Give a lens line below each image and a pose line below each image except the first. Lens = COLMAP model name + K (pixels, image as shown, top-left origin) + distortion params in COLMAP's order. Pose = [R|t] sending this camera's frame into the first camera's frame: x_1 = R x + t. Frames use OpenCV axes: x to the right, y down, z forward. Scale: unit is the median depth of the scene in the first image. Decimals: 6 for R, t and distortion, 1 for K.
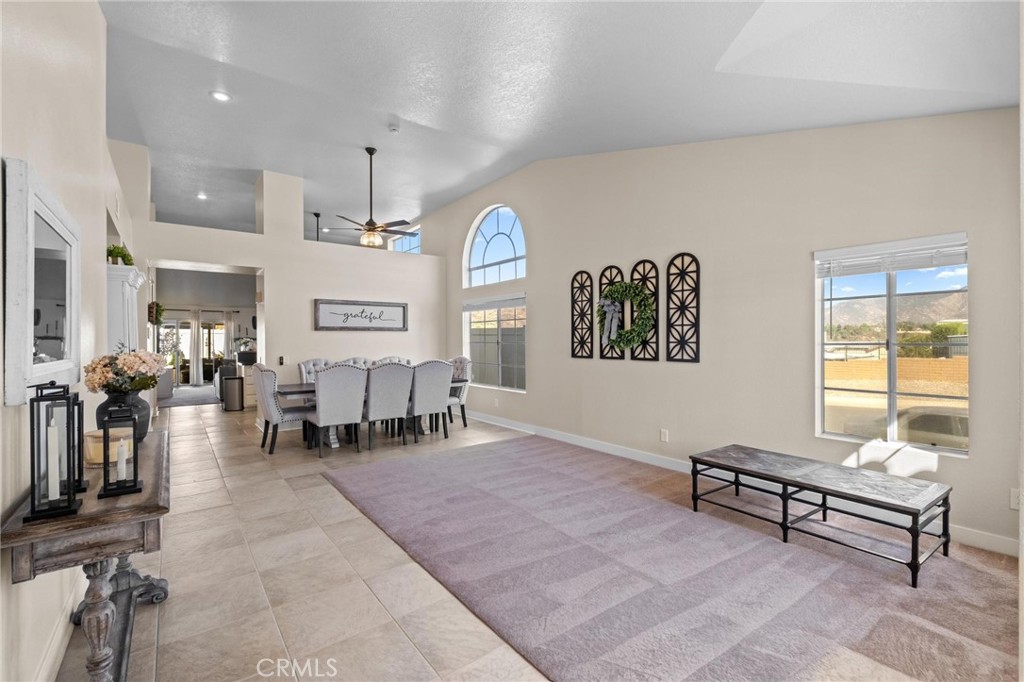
lens RADIAL K [[443.9, 0, 512.0], [0, 443.9, 341.0], [0, 0, 1]] dist [-0.000712, -0.000618]
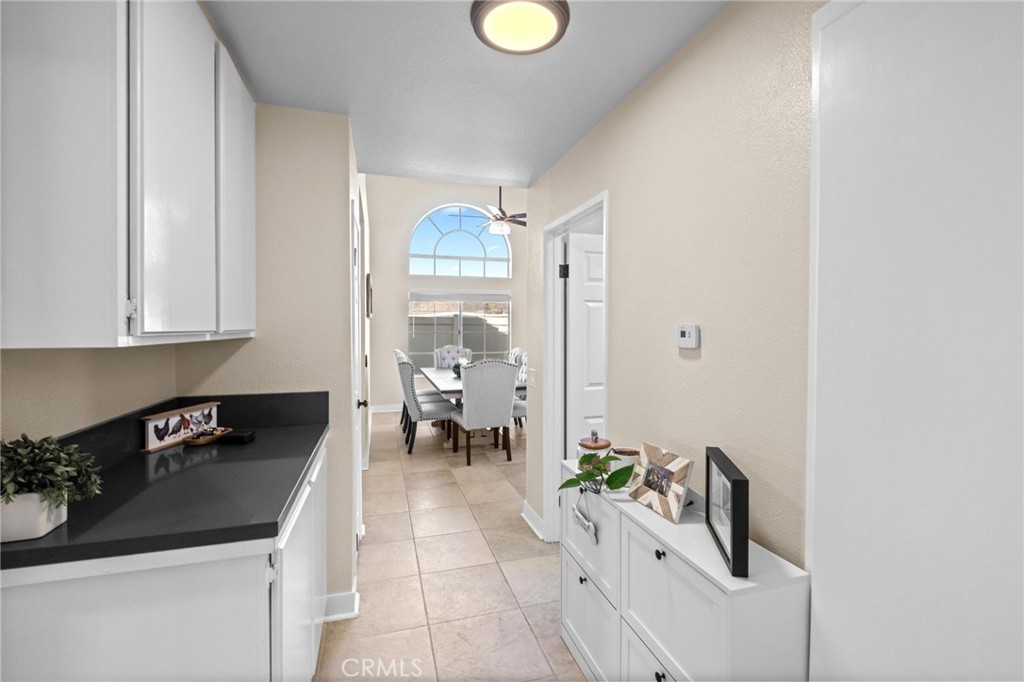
lens RADIAL K [[443.9, 0, 512.0], [0, 443.9, 341.0], [0, 0, 1]] dist [-0.000712, -0.000618]
pose [[0.363252, -0.016396, 0.931547, -1.463695], [0.003513, 0.999862, 0.016229, 0.011597], [-0.931684, -0.002623, 0.363259, 0.731745]]
